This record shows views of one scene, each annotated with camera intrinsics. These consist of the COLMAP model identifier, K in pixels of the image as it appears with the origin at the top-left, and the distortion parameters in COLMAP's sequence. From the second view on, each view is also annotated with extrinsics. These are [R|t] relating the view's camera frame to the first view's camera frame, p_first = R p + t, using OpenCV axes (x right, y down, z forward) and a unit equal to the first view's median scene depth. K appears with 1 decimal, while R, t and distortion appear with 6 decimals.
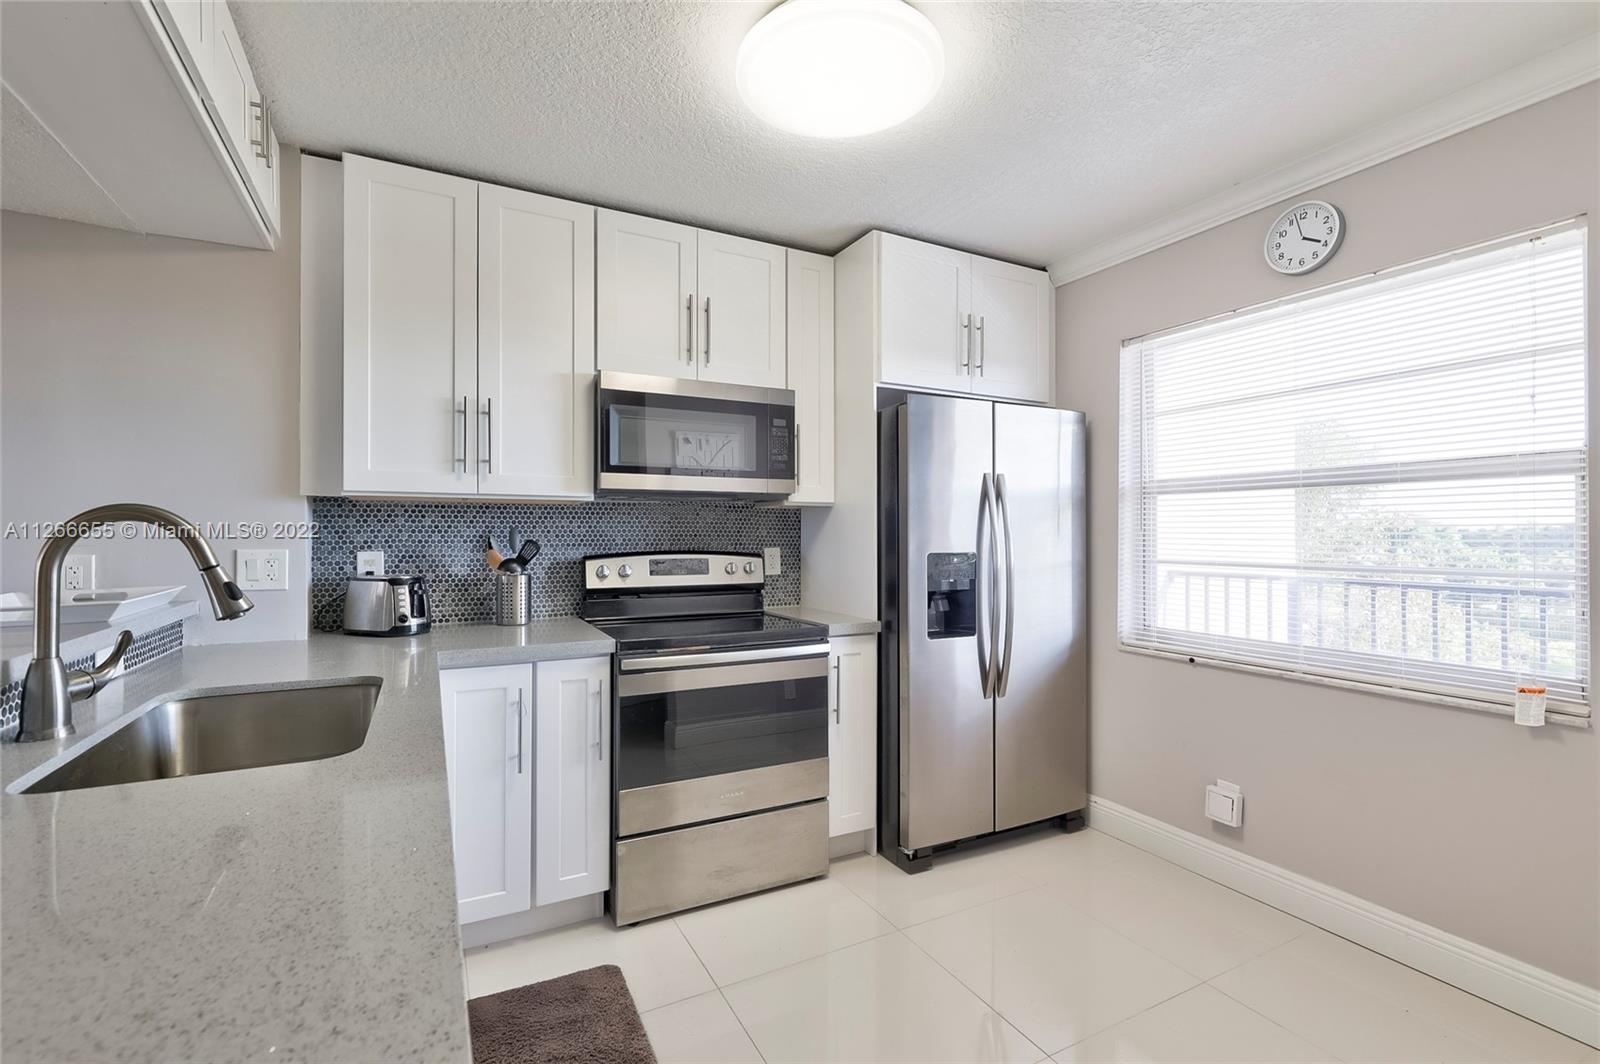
lens RADIAL K [[709.0, 0, 807.2], [0, 709.0, 528.8], [0, 0, 1]] dist [-0.000250, -0.000560]
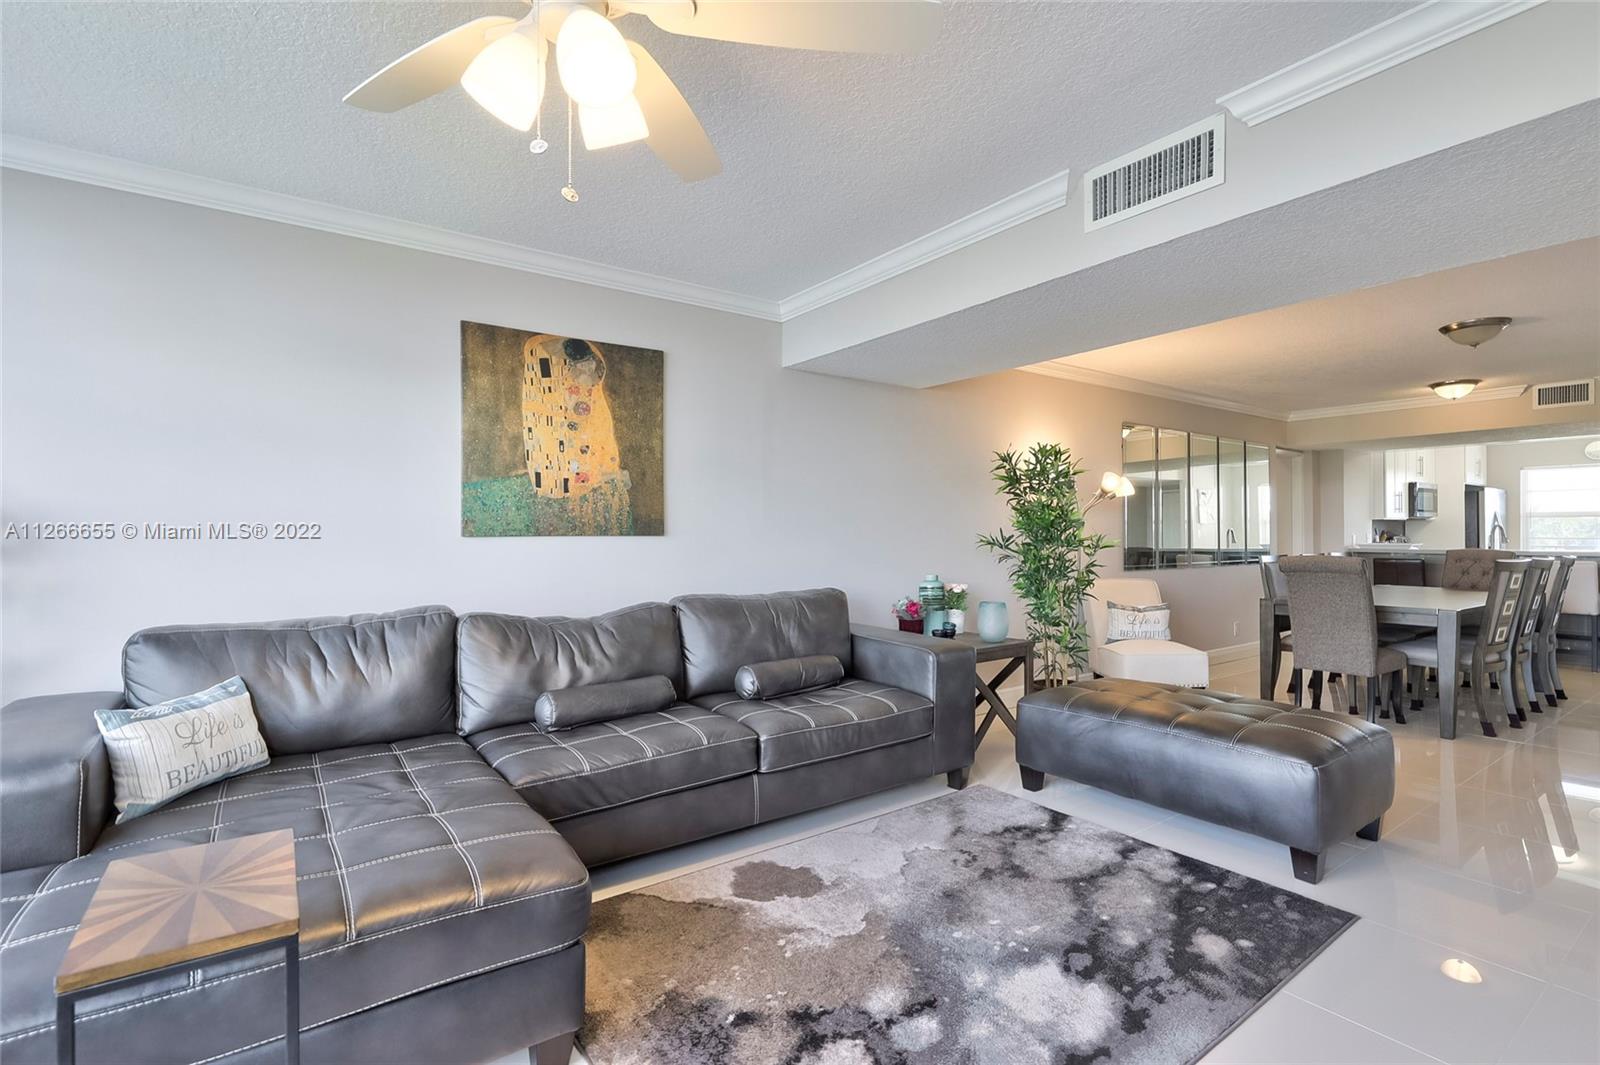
lens RADIAL K [[709.0, 0, 807.2], [0, 709.0, 529.3], [0, 0, 1]] dist [-0.000250, -0.000560]
pose [[0.992781, -0.007864, 0.119683, -3.423367], [0.009354, 0.999885, -0.011897, 0.023096], [-0.119576, 0.012930, 0.992741, -1.960175]]
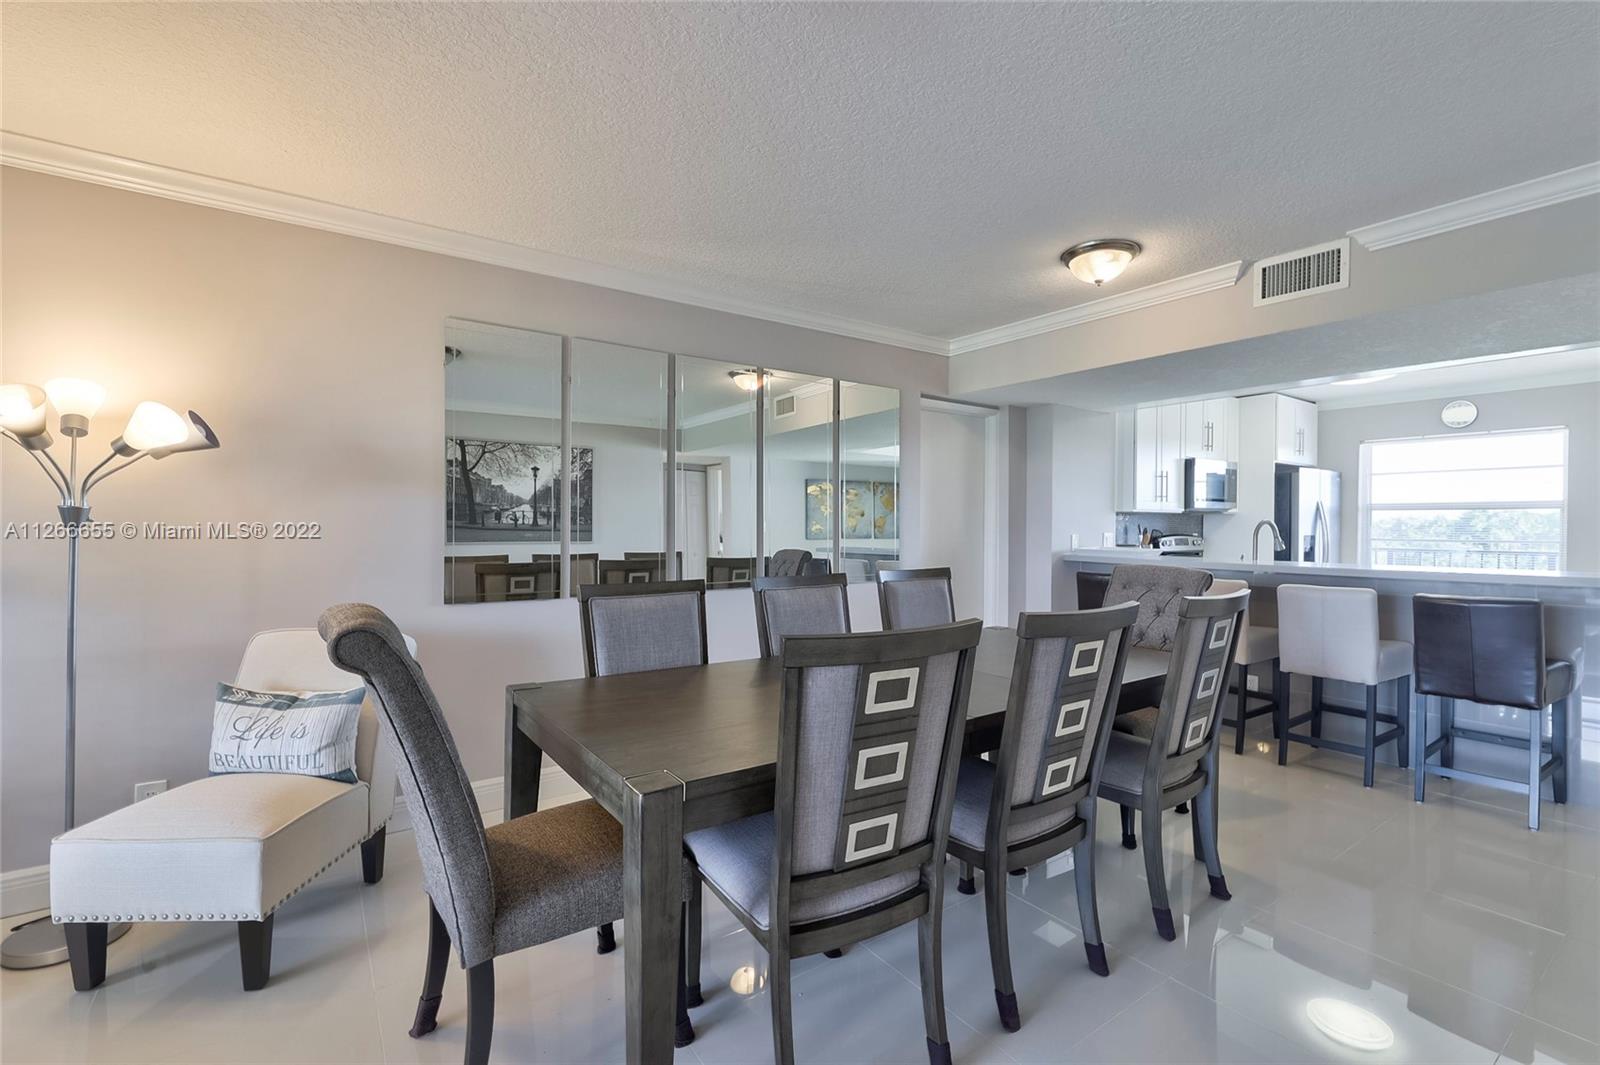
lens RADIAL K [[709.0, 0, 807.2], [0, 709.0, 529.3], [0, 0, 1]] dist [-0.000250, -0.000560]
pose [[0.989798, 0.002788, 0.142453, -1.747017], [-0.005233, 0.999845, 0.016794, -0.016586], [-0.142384, -0.017368, 0.989659, -1.064144]]
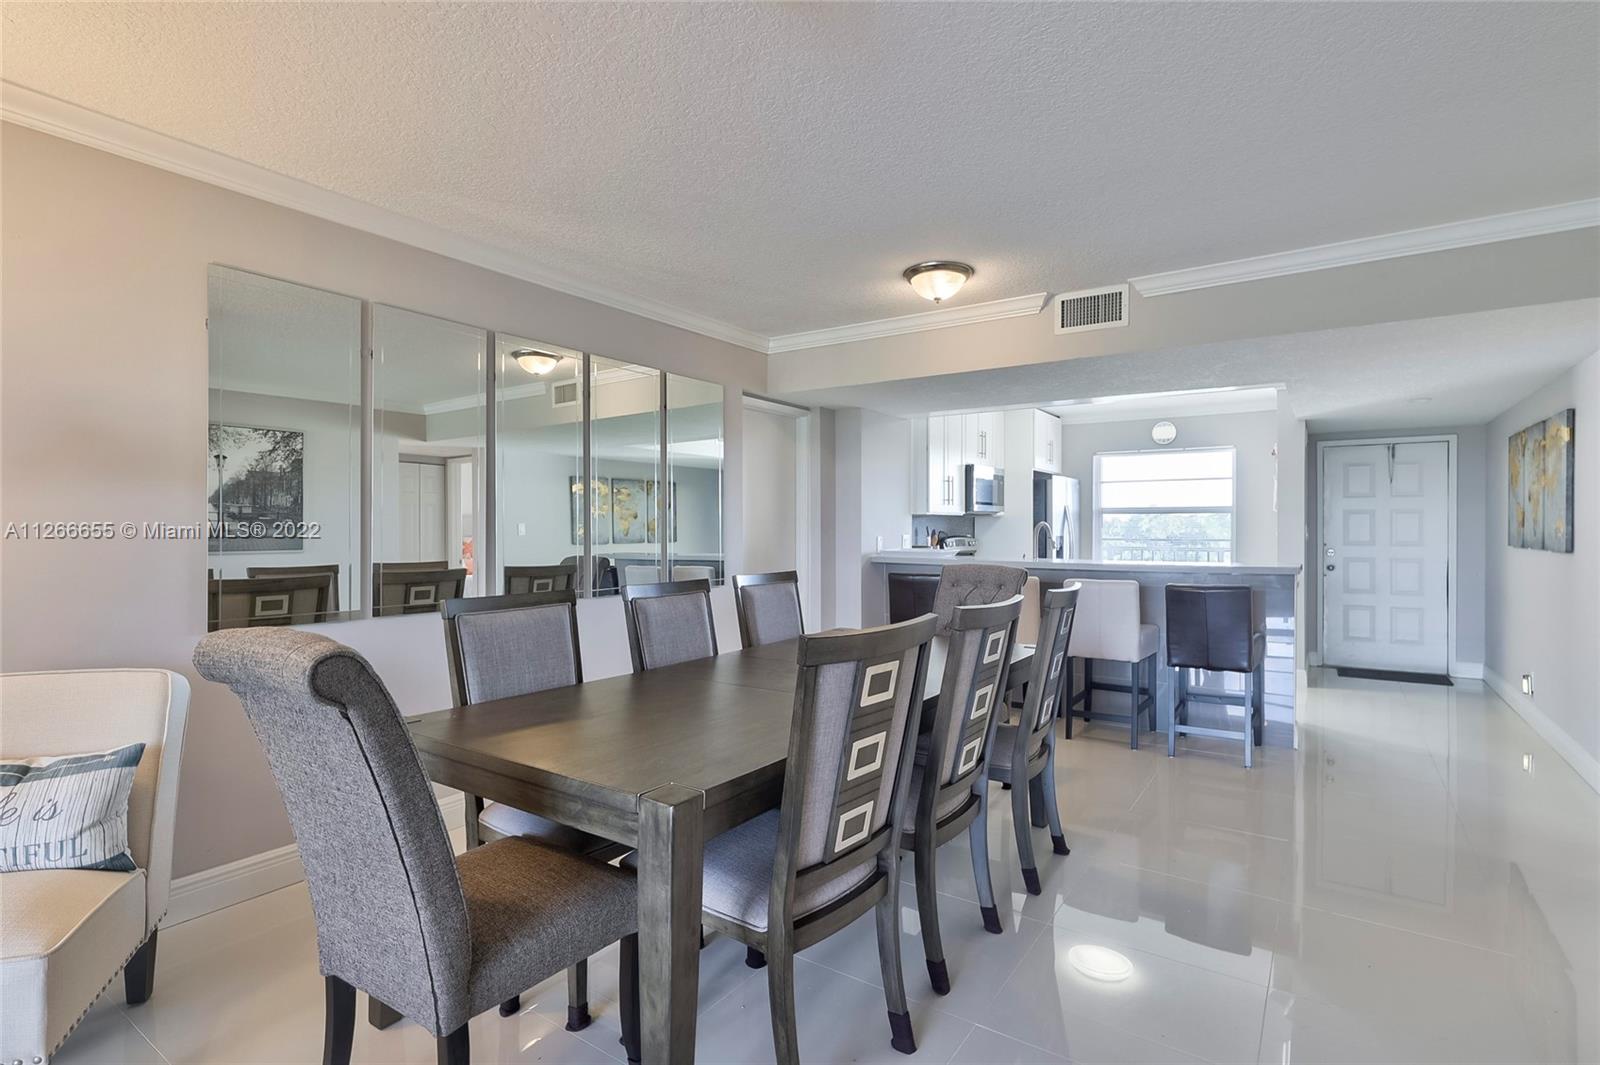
lens RADIAL K [[782.7, 0, 806.5], [0, 782.7, 525.8], [0, 0, 1]] dist [0.001119, -0.000406]
pose [[0.877532, 0.001108, 0.479518, -1.973801], [-0.004804, 0.999967, 0.006481, -0.016851], [-0.479495, -0.007991, 0.877508, -1.069897]]
